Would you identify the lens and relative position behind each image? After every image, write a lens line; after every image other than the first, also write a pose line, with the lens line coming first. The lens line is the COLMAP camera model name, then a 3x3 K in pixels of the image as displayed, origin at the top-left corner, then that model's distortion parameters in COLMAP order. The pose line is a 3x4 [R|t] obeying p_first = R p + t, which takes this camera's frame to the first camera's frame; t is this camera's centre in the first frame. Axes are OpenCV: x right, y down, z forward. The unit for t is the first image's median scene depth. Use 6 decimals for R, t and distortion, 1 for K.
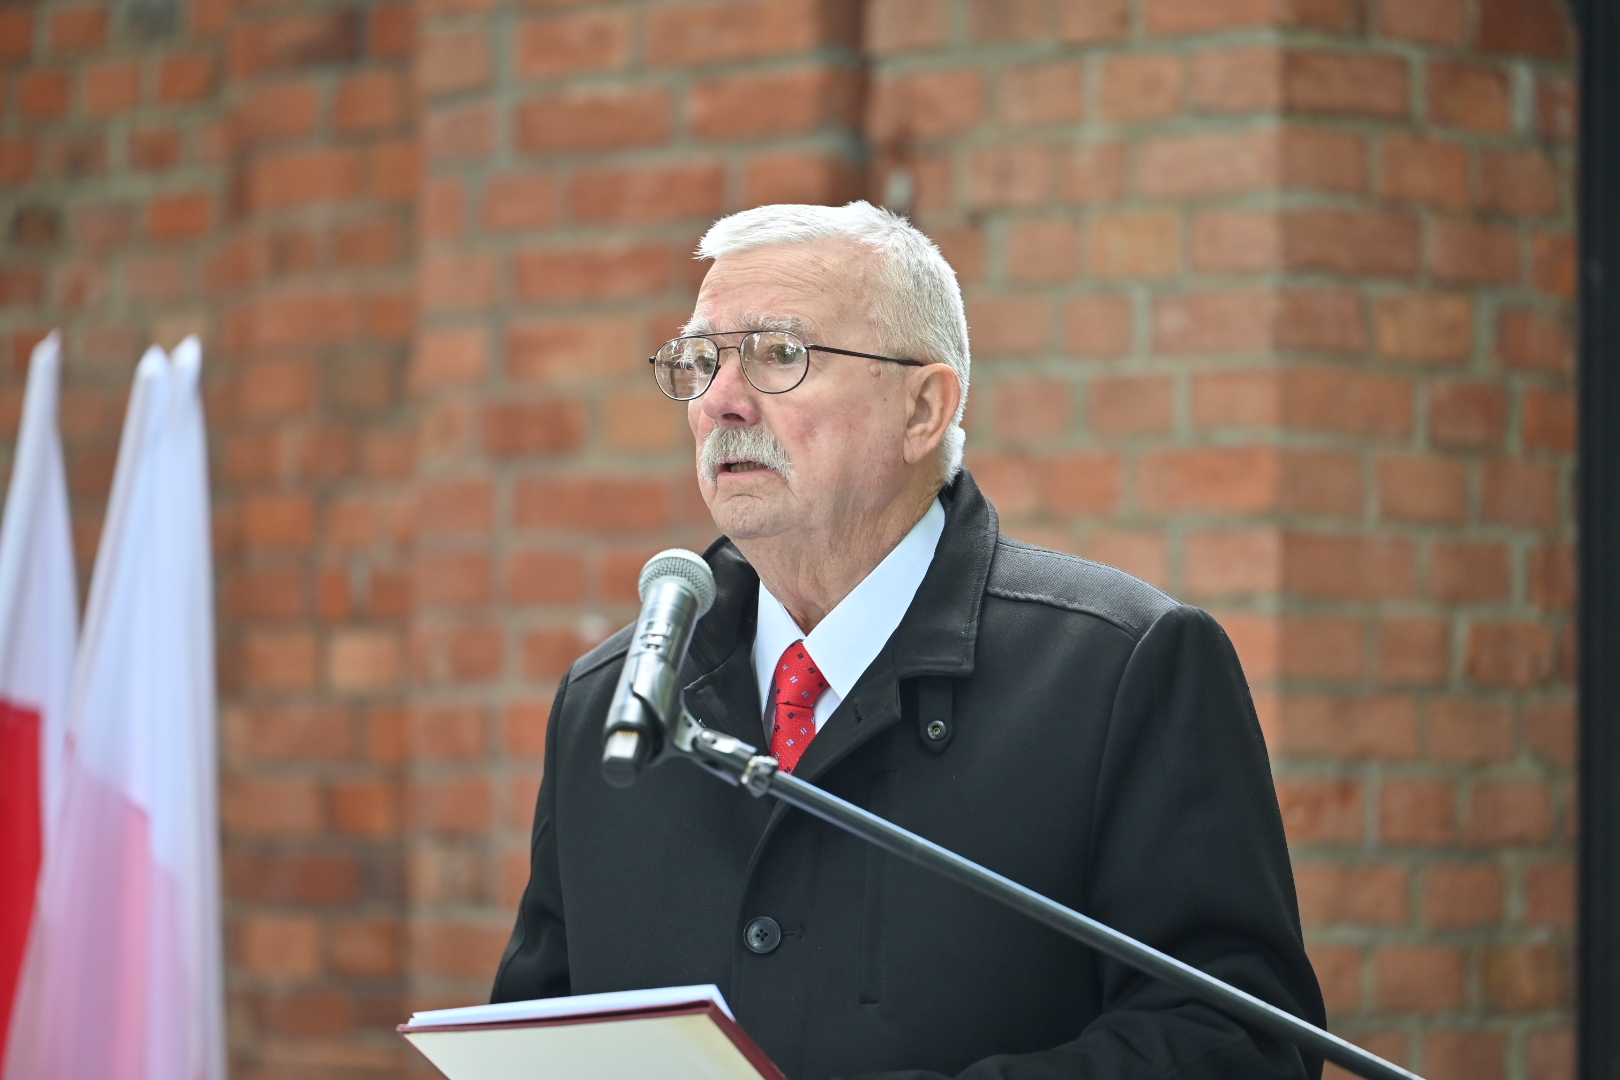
lens RADIAL K [[7824.0, 0, 810.2], [0, 7824.0, 543.8], [0, 0, 1]] dist [-0.633629, 0.000000]
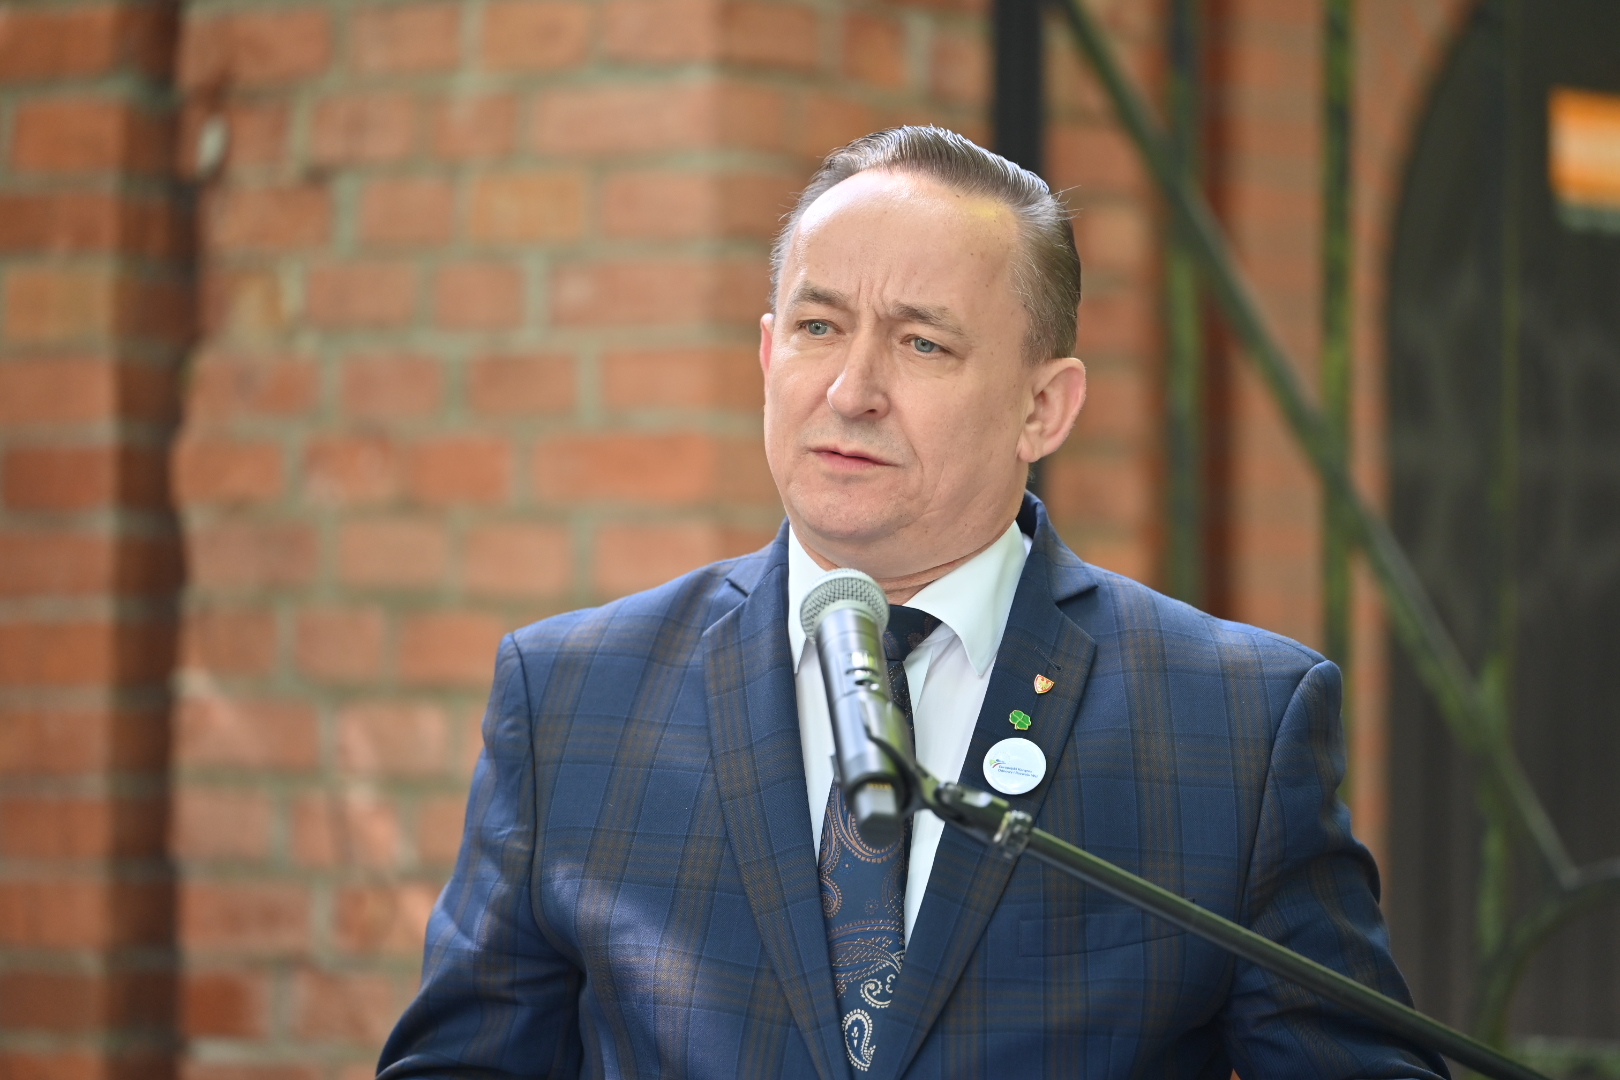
lens RADIAL K [[7824.0, 0, 810.4], [0, 7824.0, 541.5], [0, 0, 1]] dist [-0.633629, 0.000000]
pose [[0.967591, 0.011853, 0.252245, -0.154599], [-0.013409, 0.999900, 0.004454, -0.003907], [-0.252167, -0.007692, 0.967653, 0.112407]]
